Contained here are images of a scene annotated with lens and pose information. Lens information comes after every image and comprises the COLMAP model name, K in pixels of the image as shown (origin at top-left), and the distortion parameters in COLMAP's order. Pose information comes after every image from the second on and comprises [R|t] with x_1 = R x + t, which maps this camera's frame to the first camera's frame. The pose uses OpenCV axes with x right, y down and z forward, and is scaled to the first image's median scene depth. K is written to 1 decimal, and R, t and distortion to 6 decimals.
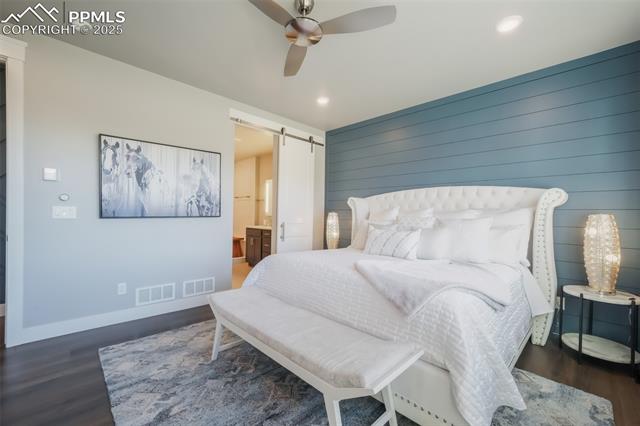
lens RADIAL K [[259.6, 0, 319.6], [0, 259.6, 214.7], [0, 0, 1]] dist [-0.001947, -0.000151]
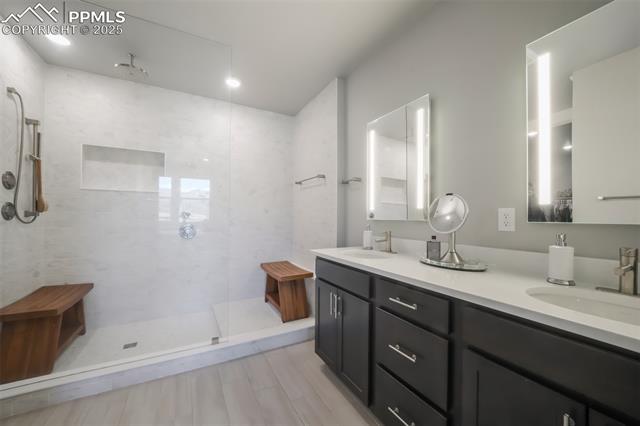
lens RADIAL K [[242.7, 0, 320.3], [0, 242.7, 216.4], [0, 0, 1]] dist [-0.000029, 0.000000]
pose [[0.960760, -0.015861, -0.276926, -0.172305], [0.011402, 0.999778, -0.017706, 0.003648], [0.277145, 0.013854, 0.960728, 0.635528]]
